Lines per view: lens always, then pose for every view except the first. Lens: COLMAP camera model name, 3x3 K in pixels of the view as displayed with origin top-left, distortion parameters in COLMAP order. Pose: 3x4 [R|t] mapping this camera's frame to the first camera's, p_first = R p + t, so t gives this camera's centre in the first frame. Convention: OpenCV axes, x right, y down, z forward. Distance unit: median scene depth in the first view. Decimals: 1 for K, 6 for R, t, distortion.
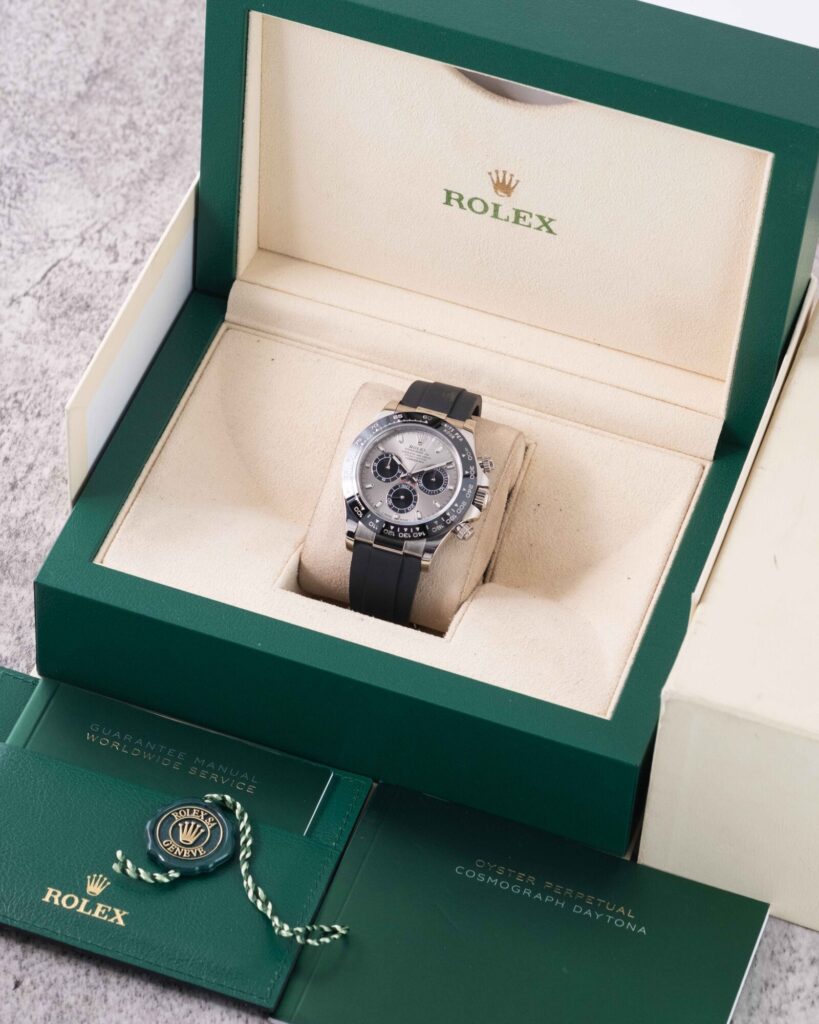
lens RADIAL K [[4345.3, 0, 409.5], [0, 4345.3, 513.0], [0, 0, 1]] dist [0.144919, 0.000000]
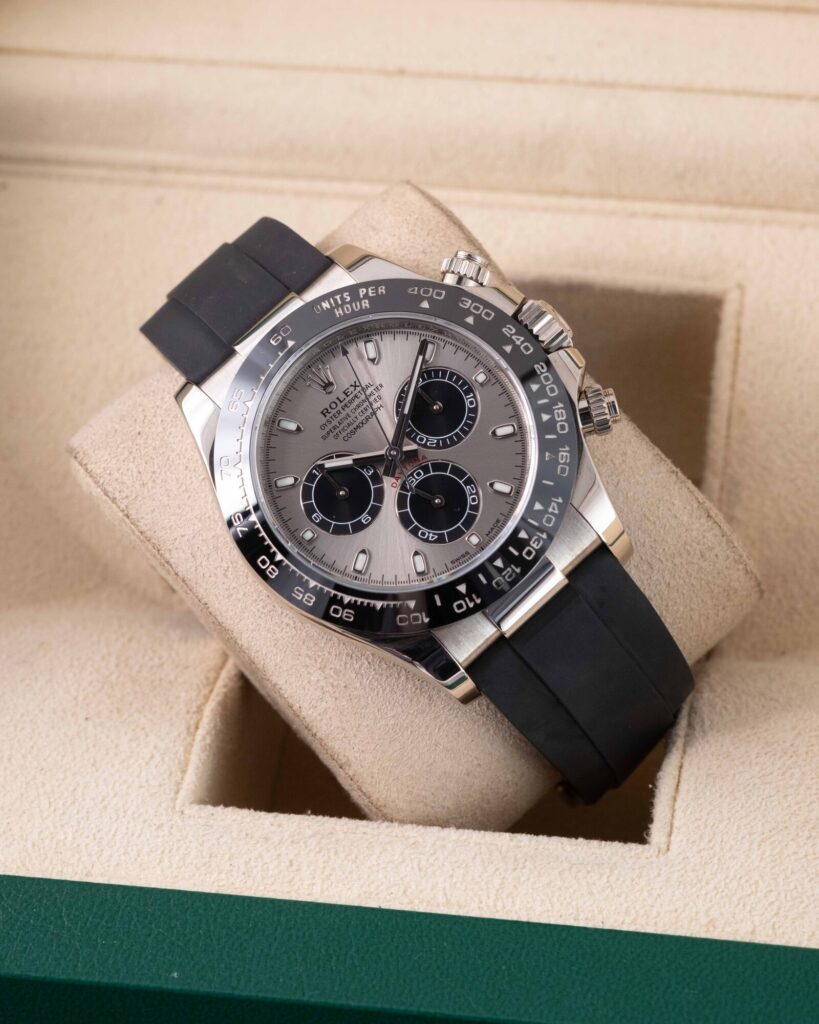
lens RADIAL K [[4345.3, 0, 351.1], [0, 4345.3, 517.5], [0, 0, 1]] dist [0.144919, 0.000000]
pose [[0.976397, -0.215291, 0.017262, -0.017436], [0.214588, 0.976057, 0.035555, -0.017511], [-0.024504, -0.031012, 0.999219, 0.614399]]
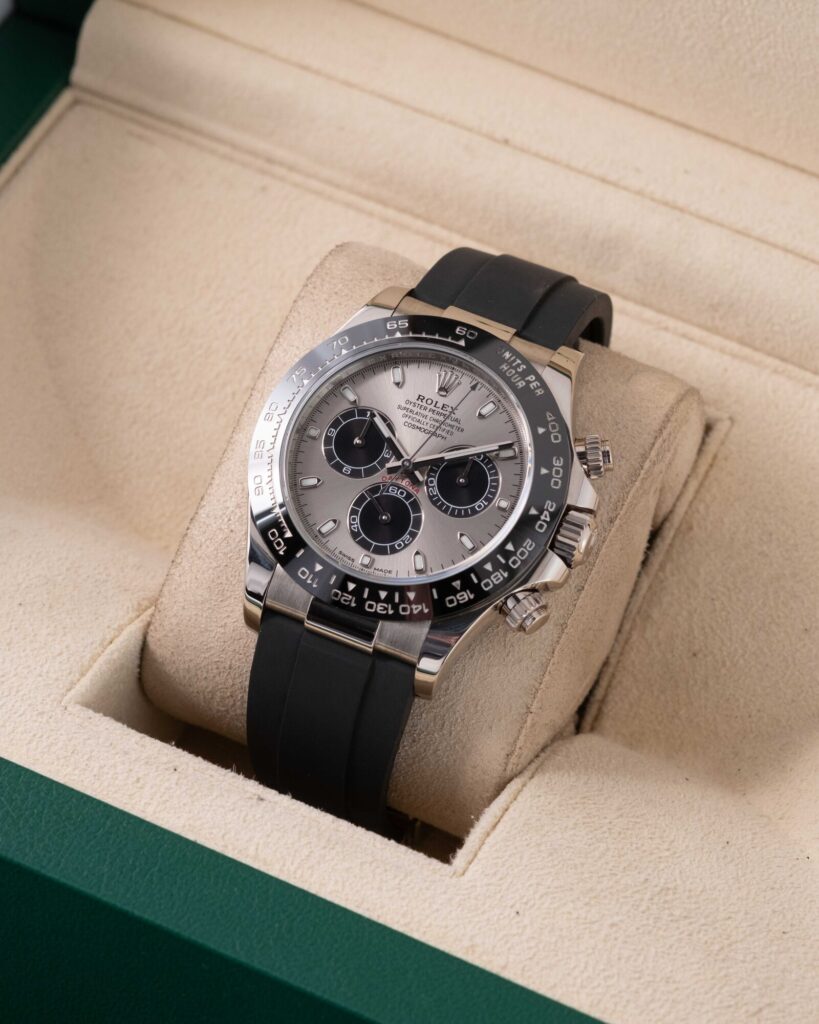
lens RADIAL K [[4345.3, 0, 416.6], [0, 4345.3, 478.3], [0, 0, 1]] dist [0.144919, 0.000000]
pose [[0.991759, 0.092428, -0.088716, 0.037623], [-0.092761, 0.995688, 0.000370, -0.007579], [0.088368, 0.007863, 0.996057, 0.577319]]
